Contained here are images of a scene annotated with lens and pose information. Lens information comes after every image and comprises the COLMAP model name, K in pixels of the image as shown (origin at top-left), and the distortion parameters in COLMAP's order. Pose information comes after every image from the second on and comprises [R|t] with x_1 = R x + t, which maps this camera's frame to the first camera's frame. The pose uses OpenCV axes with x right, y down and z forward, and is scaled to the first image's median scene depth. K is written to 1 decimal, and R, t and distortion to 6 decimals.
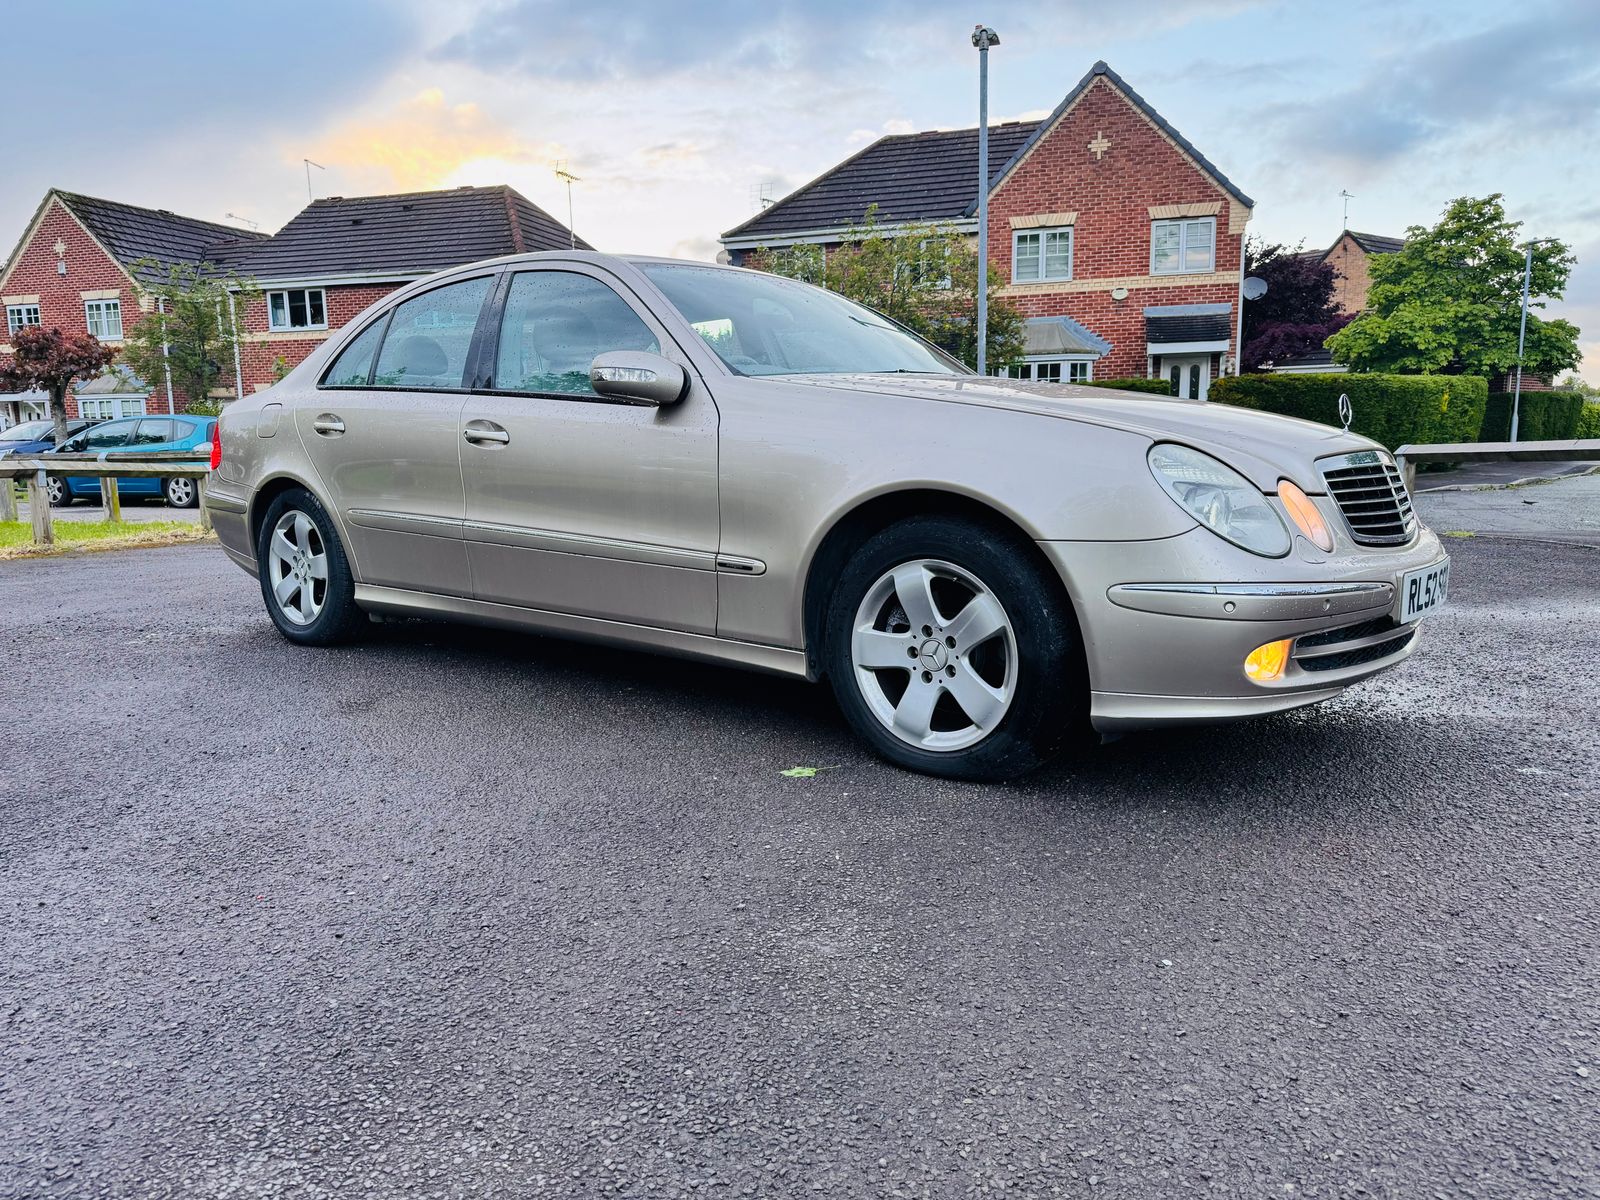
lens RADIAL K [[1141.2, 0, 785.6], [0, 1141.2, 606.2], [0, 0, 1]] dist [0.012674, -0.017132]
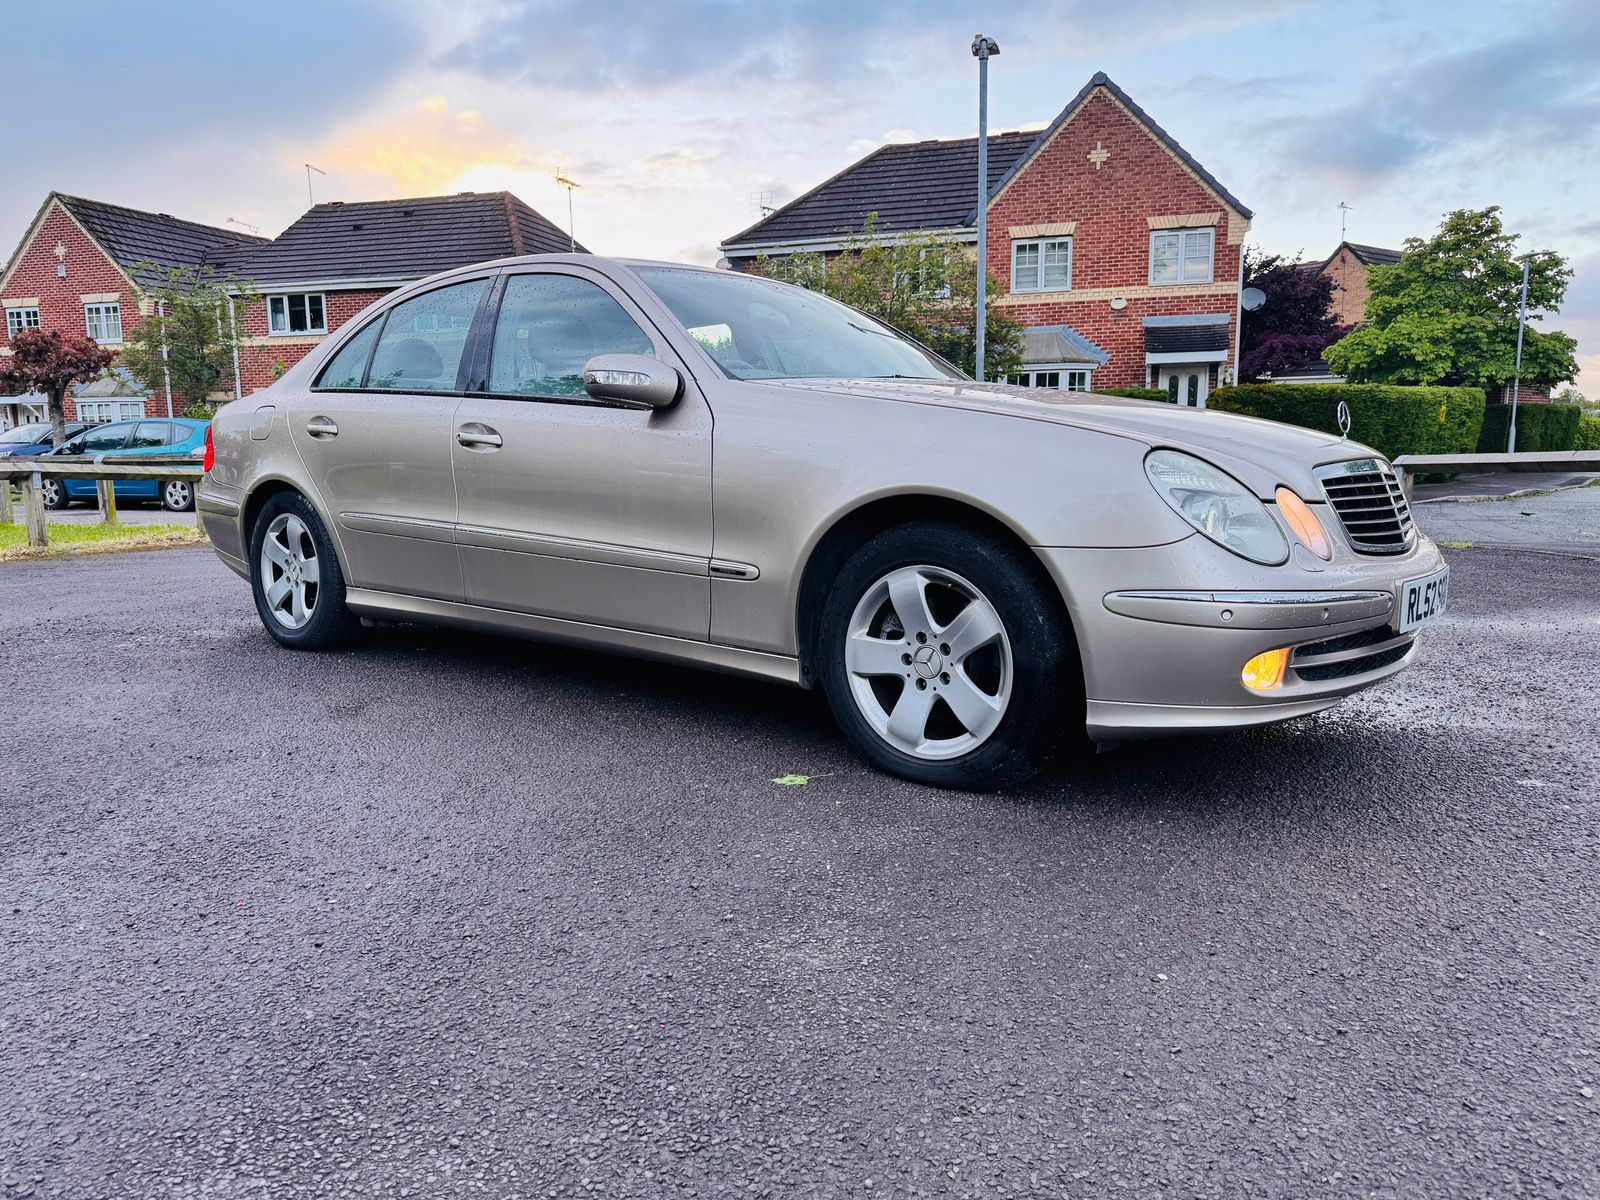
lens RADIAL K [[1141.2, 0, 788.0], [0, 1141.2, 601.5], [0, 0, 1]] dist [0.012674, -0.017132]
pose [[0.999977, 0.005872, 0.003271, 0.003699], [-0.005837, 0.999926, -0.010652, 0.001121], [-0.003333, 0.010633, 0.999938, 0.008510]]
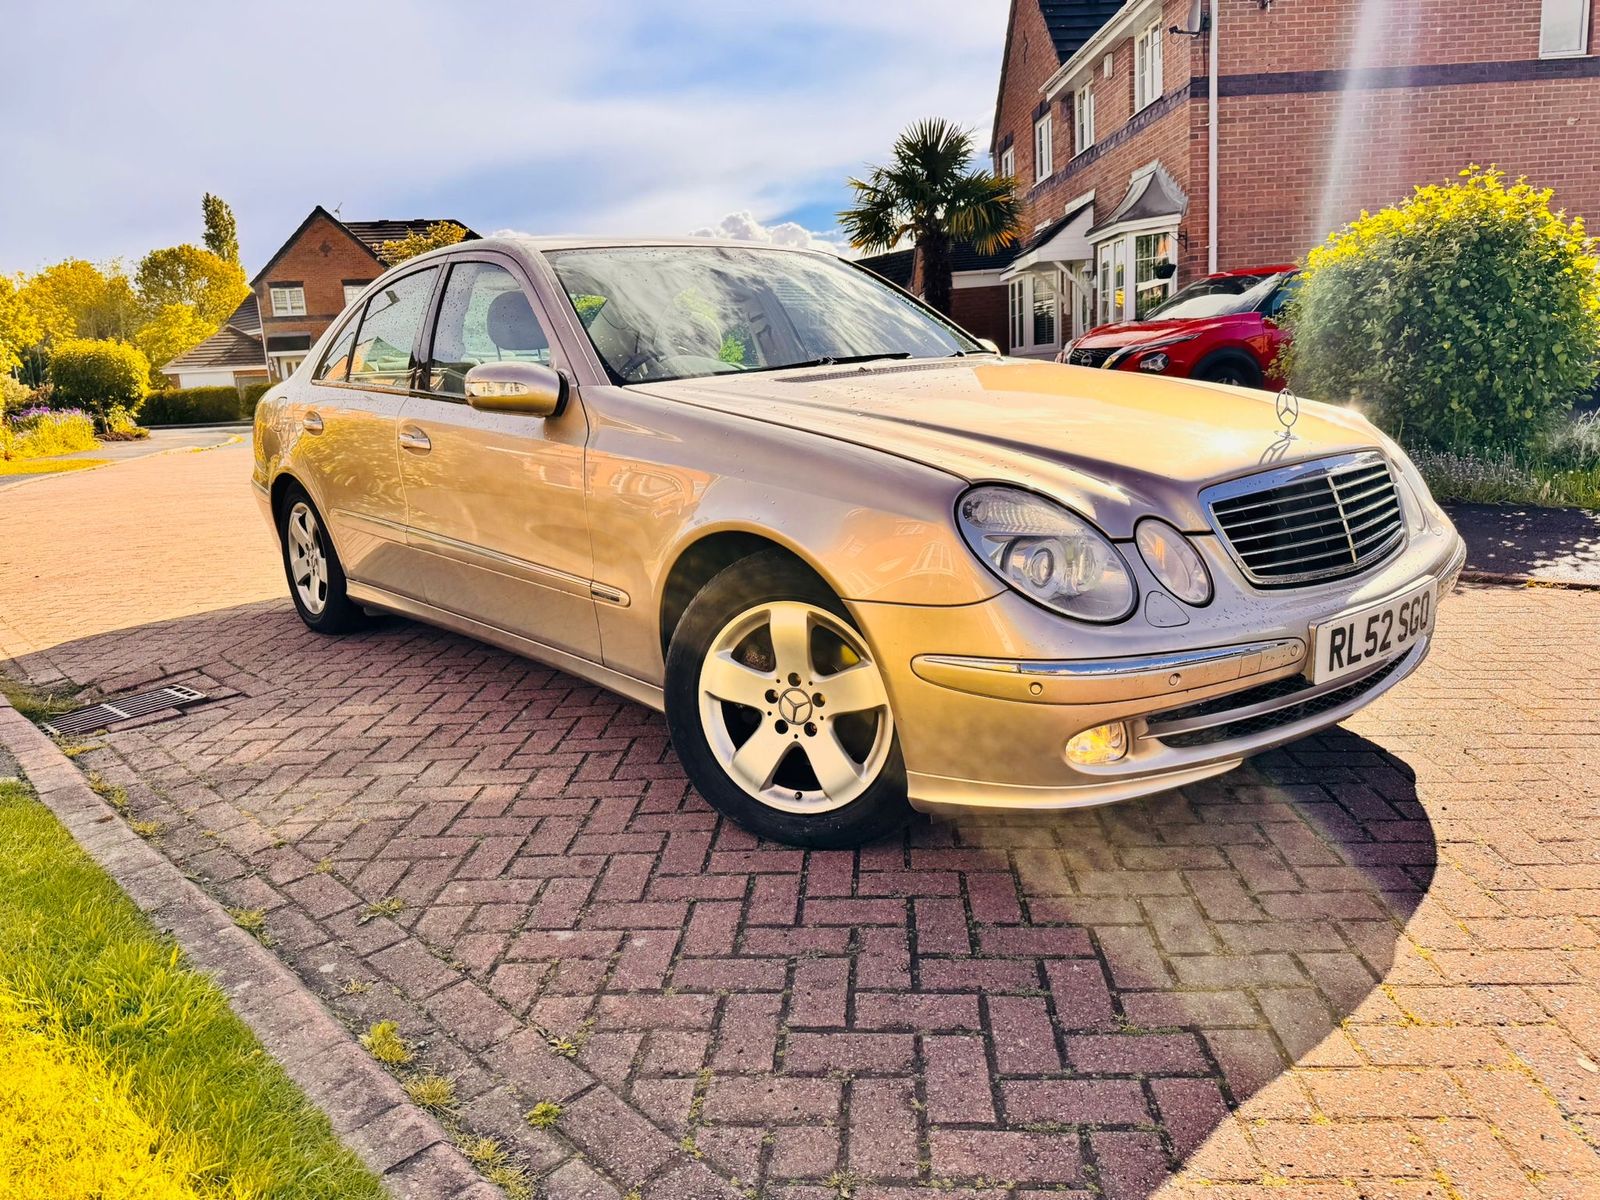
lens RADIAL K [[1141.2, 0, 793.4], [0, 1141.2, 616.9], [0, 0, 1]] dist [0.012674, -0.017132]
pose [[0.983421, -0.003241, -0.181308, 0.231019], [0.019306, 0.996029, 0.086912, -0.080806], [0.180306, -0.088972, 0.979578, 0.096056]]
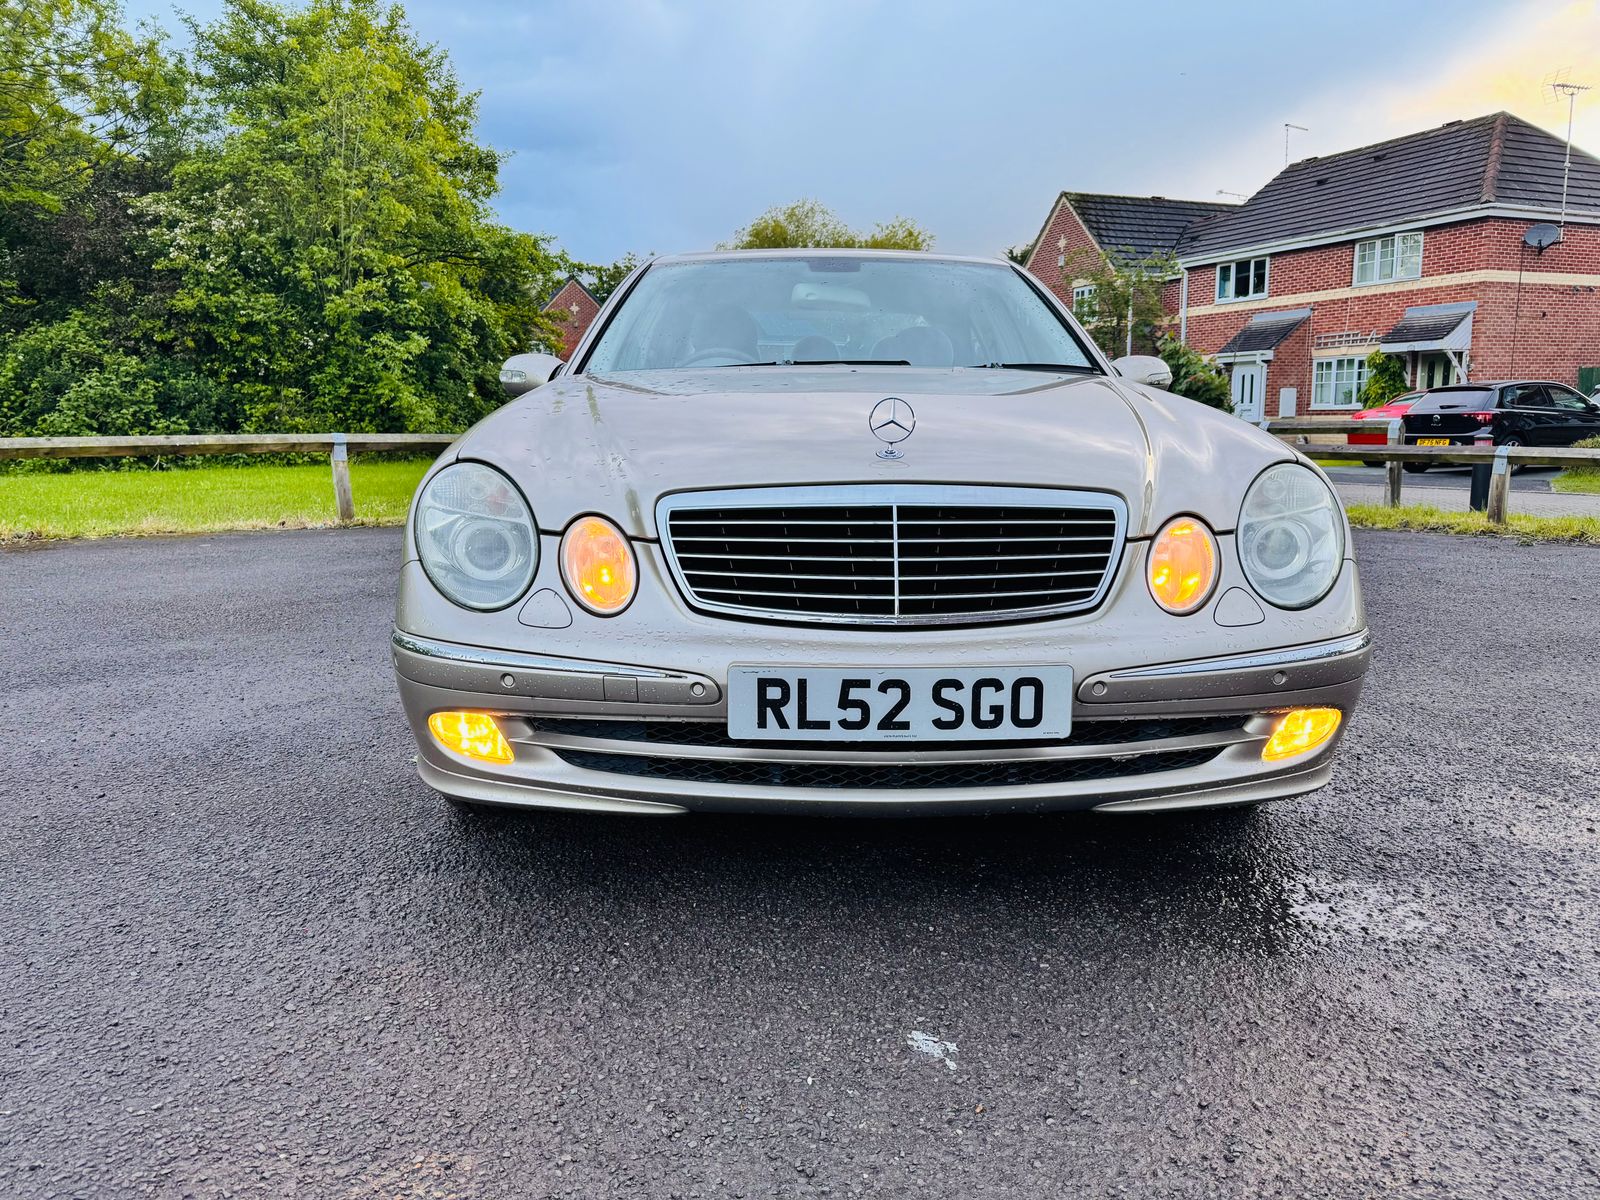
lens RADIAL K [[1141.2, 0, 800.0], [0, 1141.2, 598.7], [0, 0, 1]] dist [0.012674, -0.017132]
pose [[0.646567, 0.125595, -0.752447, 0.772234], [-0.108661, 0.991459, 0.072119, -0.087802], [0.755079, 0.035132, 0.654692, 0.419321]]
